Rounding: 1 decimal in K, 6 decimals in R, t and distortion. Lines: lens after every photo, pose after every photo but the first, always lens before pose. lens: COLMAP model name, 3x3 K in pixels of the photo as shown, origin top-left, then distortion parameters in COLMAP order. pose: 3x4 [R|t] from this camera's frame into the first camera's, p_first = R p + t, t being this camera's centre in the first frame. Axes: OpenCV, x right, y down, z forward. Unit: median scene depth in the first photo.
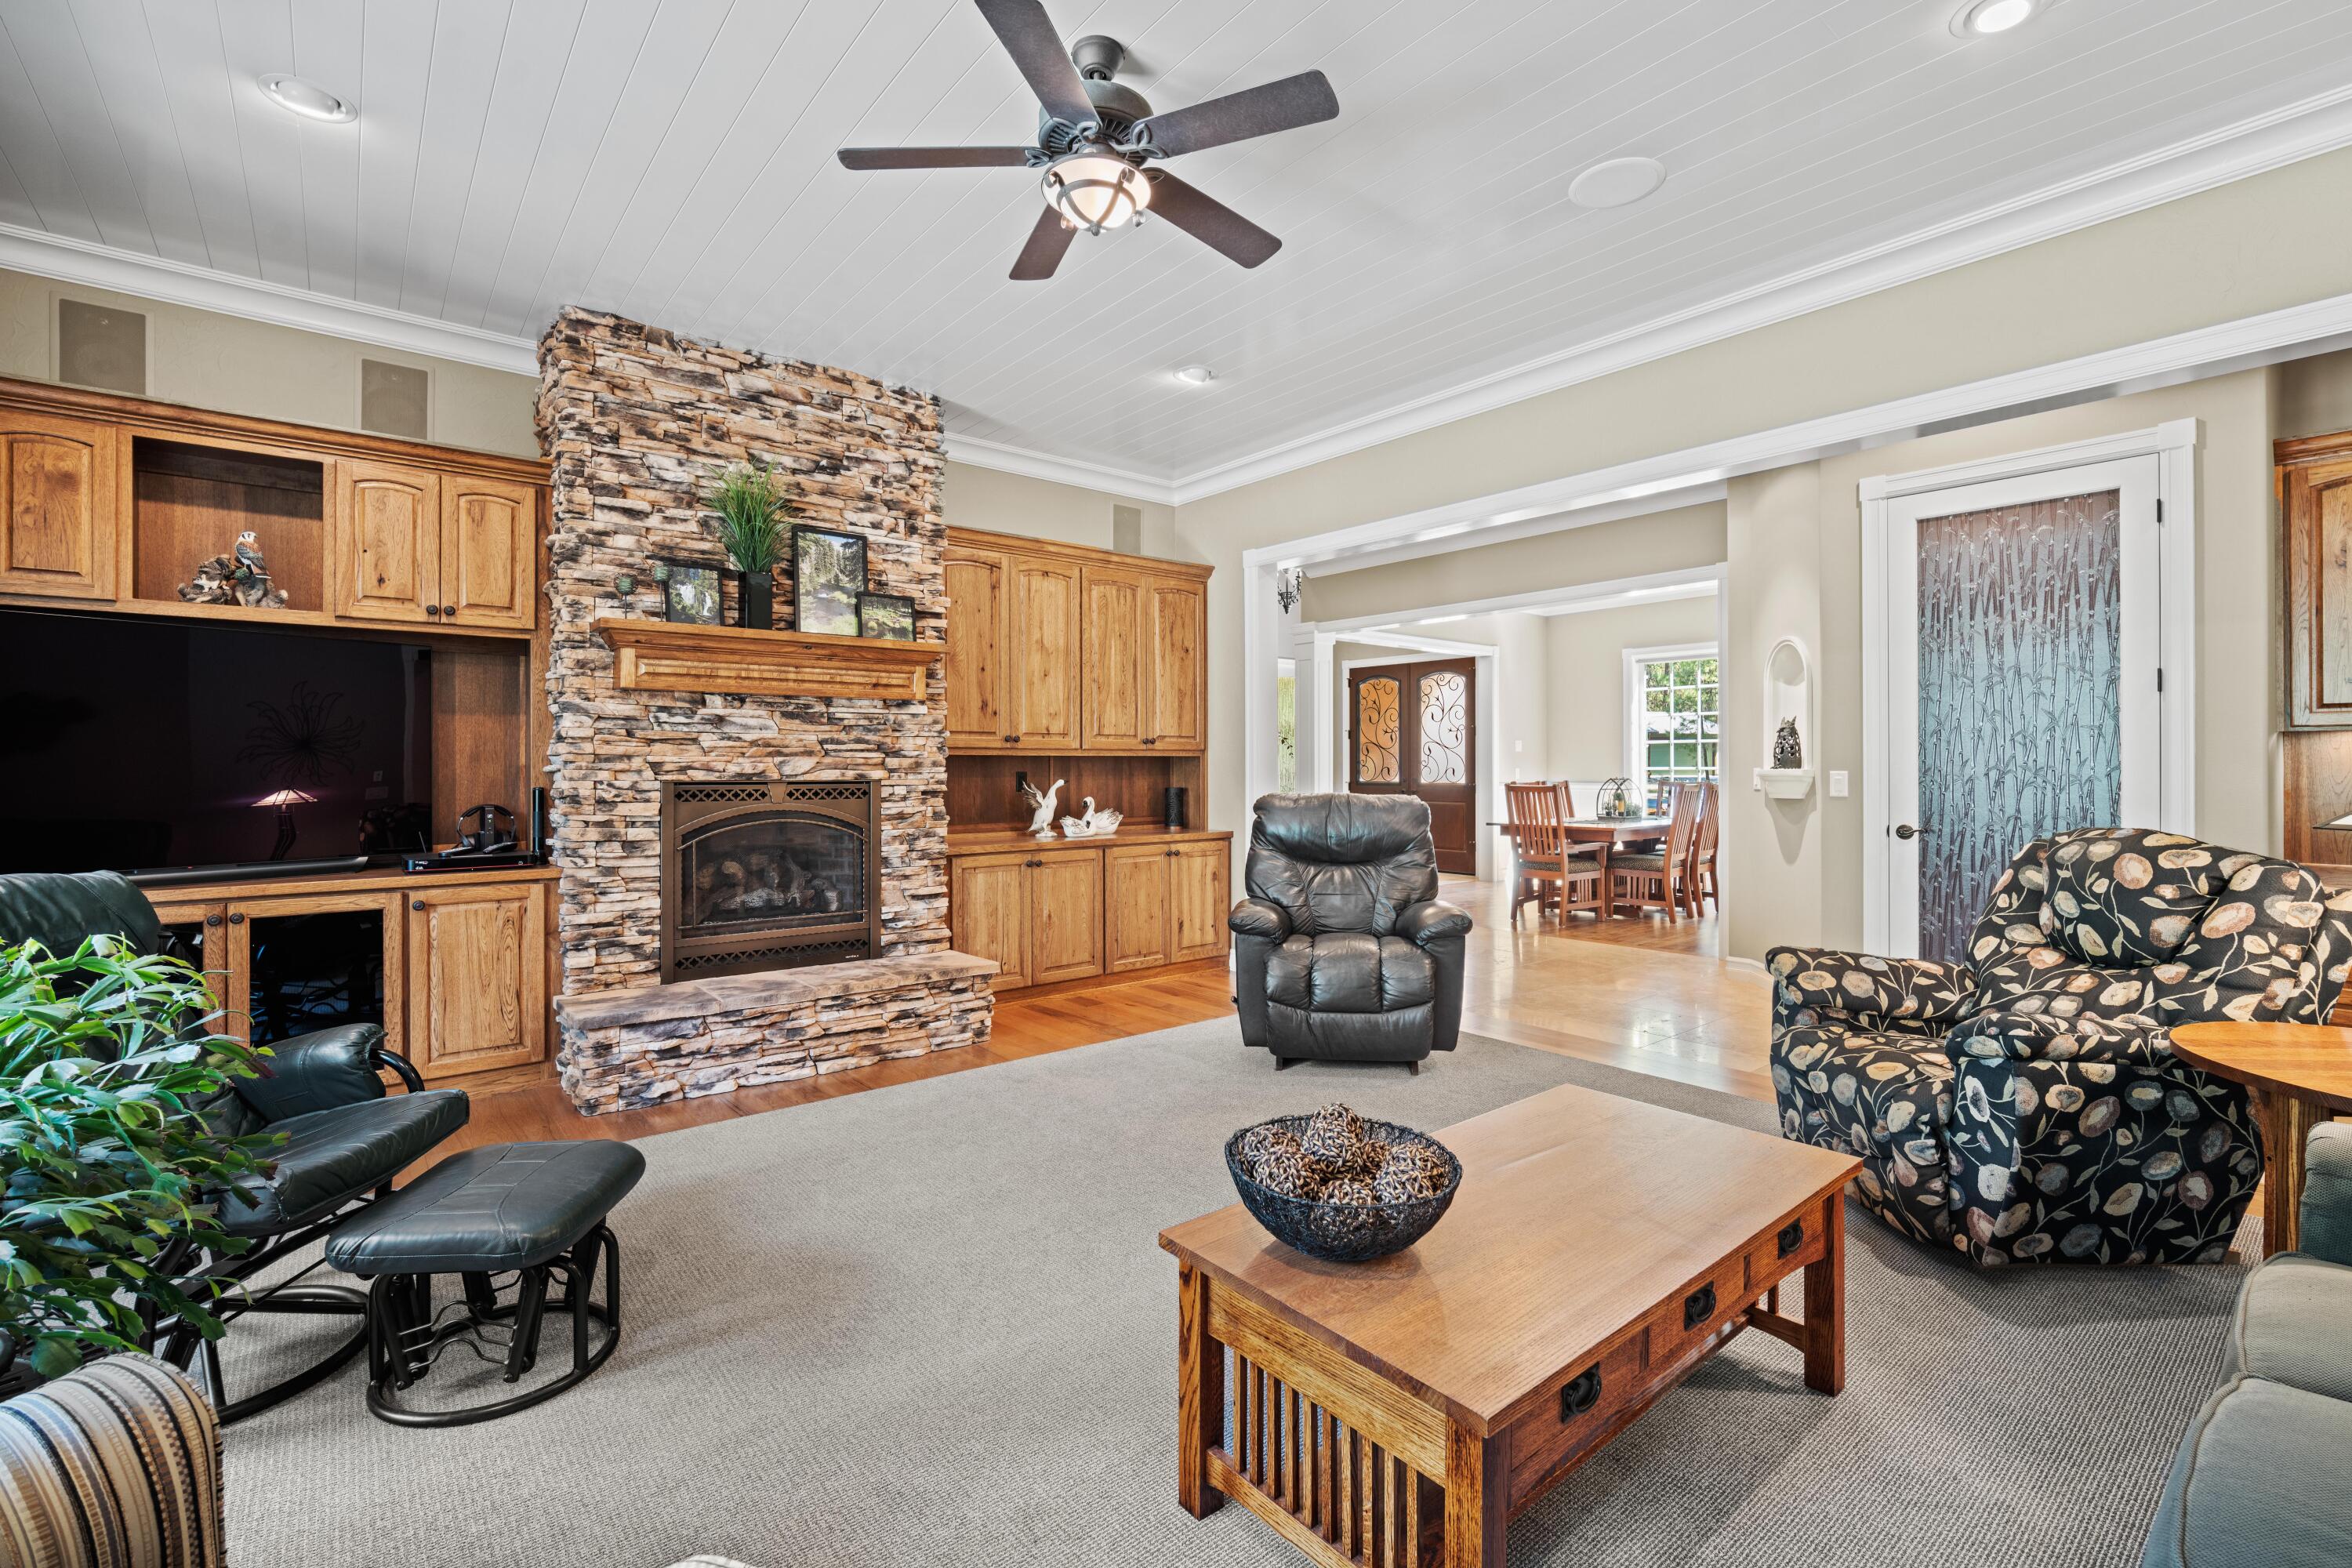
lens RADIAL K [[1030.5, 0, 1169.2], [0, 1030.5, 771.7], [0, 0, 1]] dist [-0.011384, 0.000735]
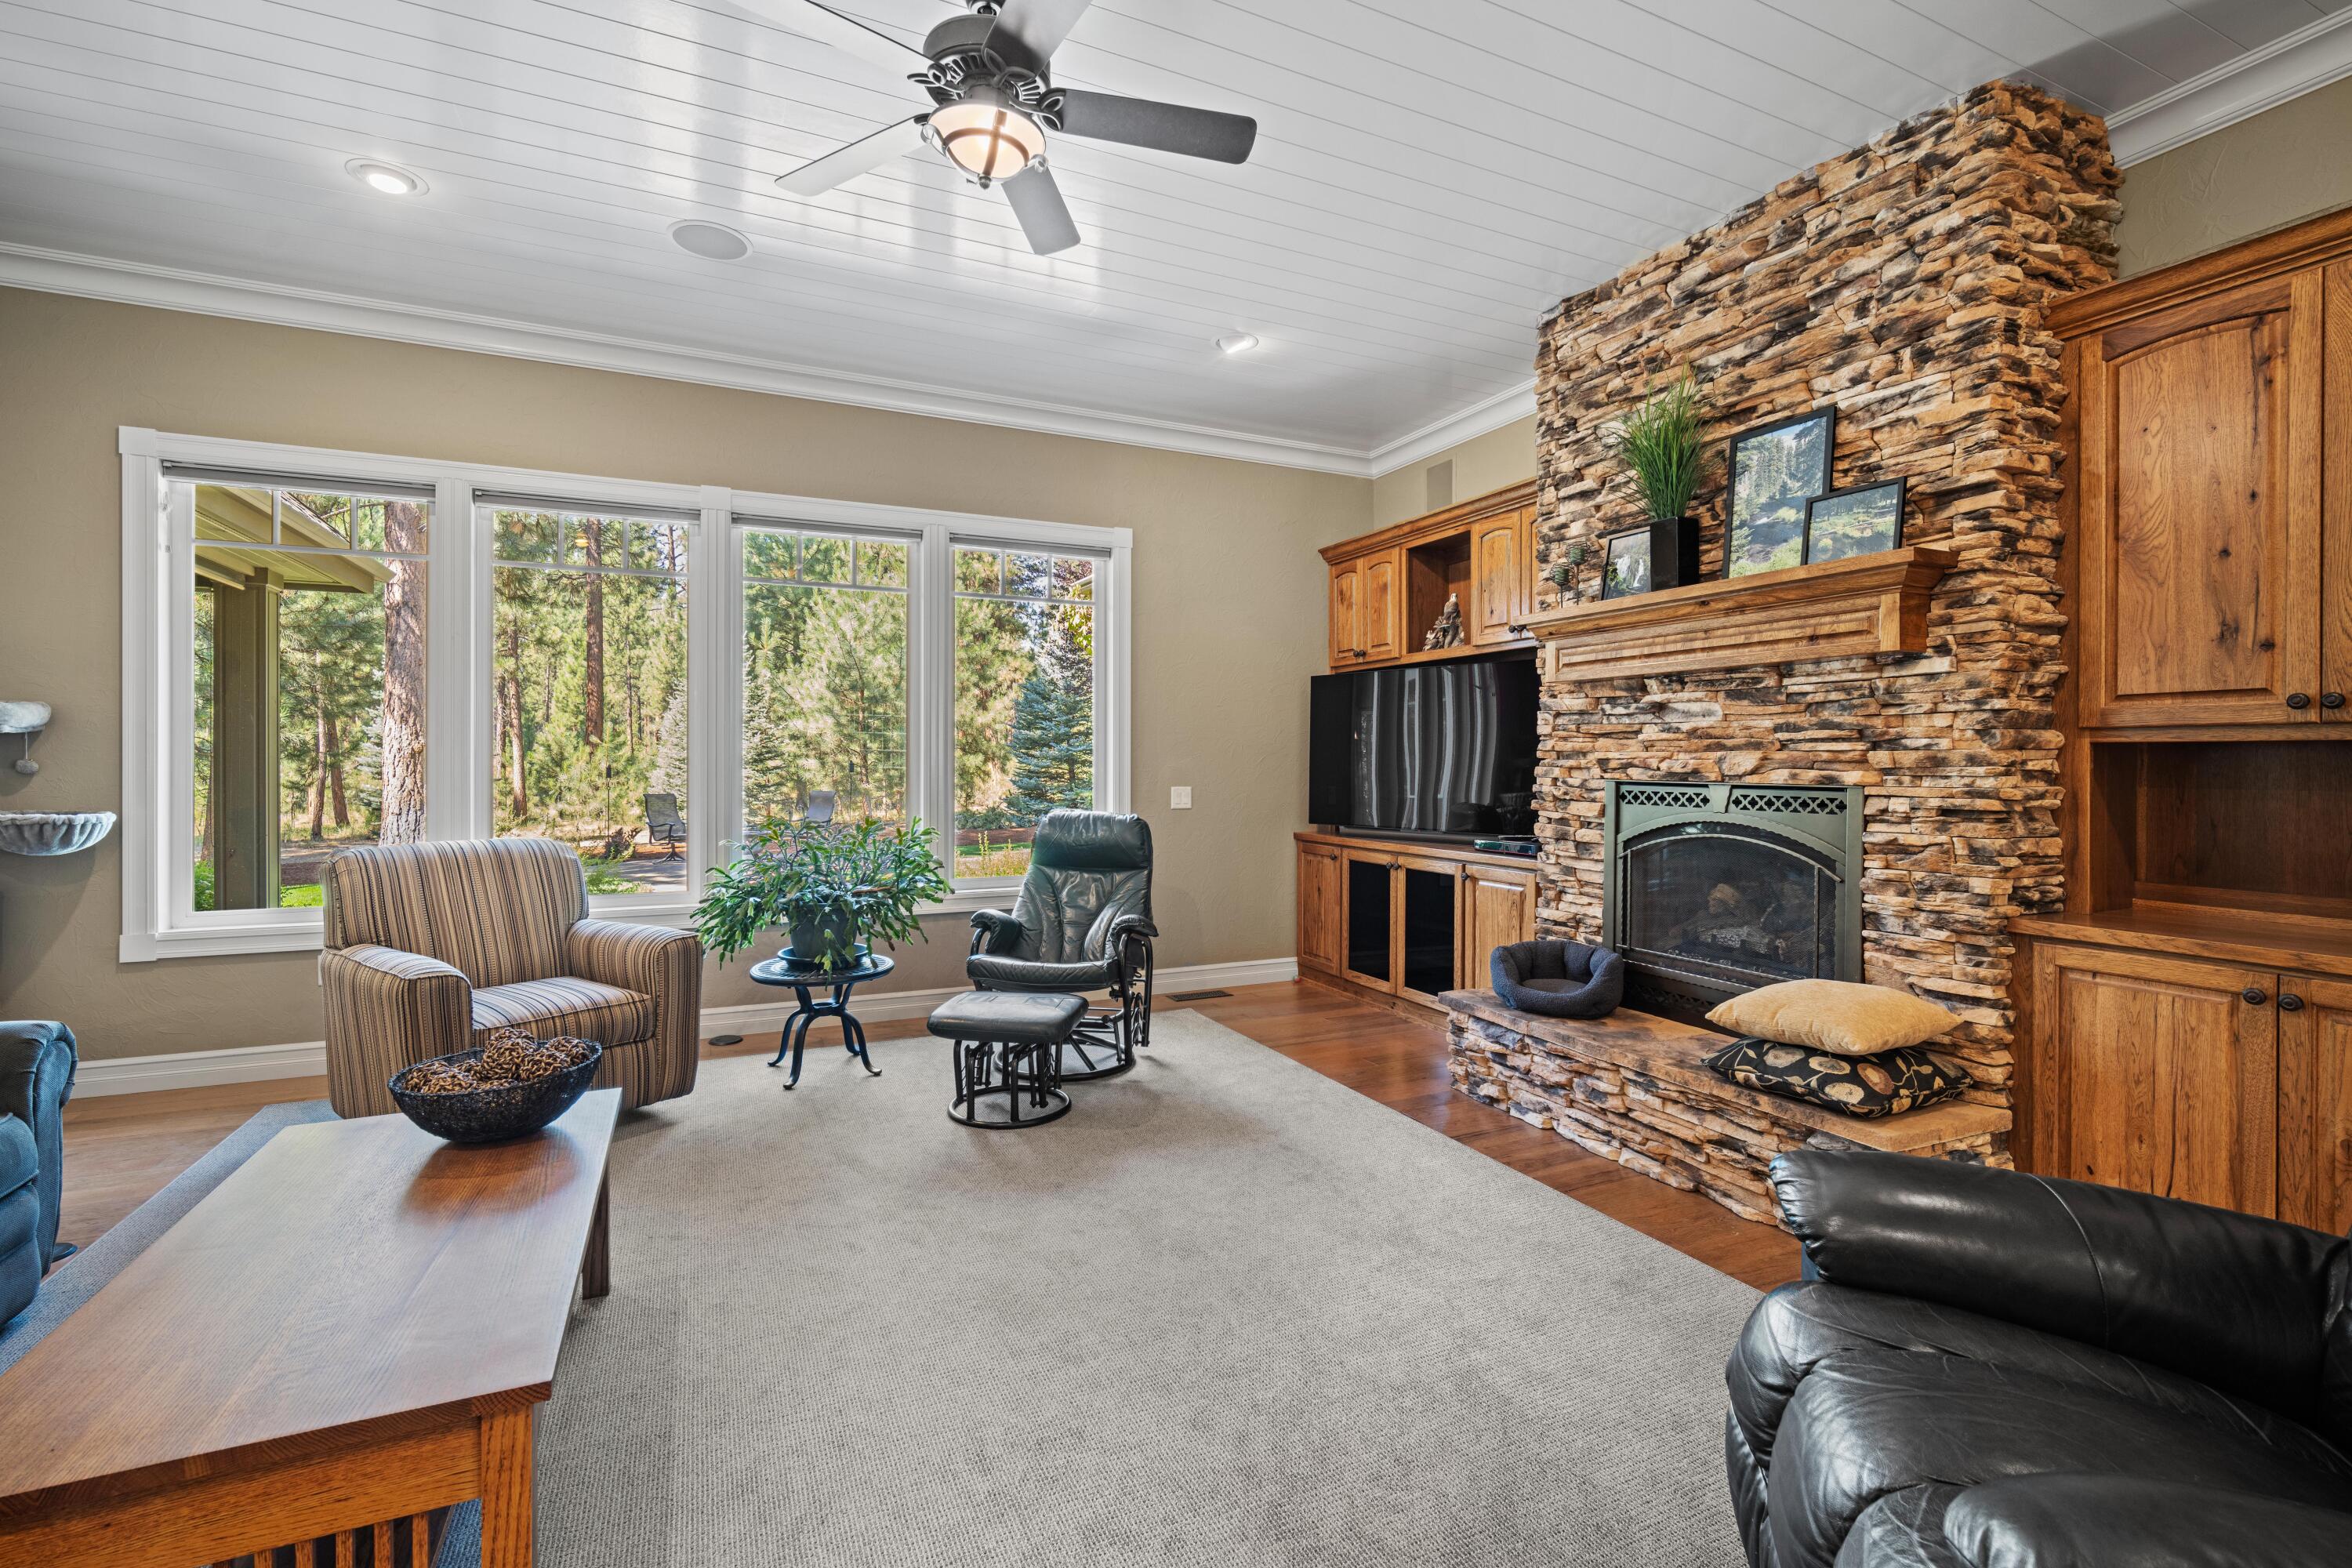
lens RADIAL K [[1030.5, 0, 1169.6], [0, 1030.5, 768.3], [0, 0, 1]] dist [-0.011384, 0.000735]
pose [[-0.250769, 0.008419, -0.968010, 0.449719], [-0.005405, 0.999934, 0.010097, -0.007255], [0.968032, 0.007764, -0.250707, 0.795729]]
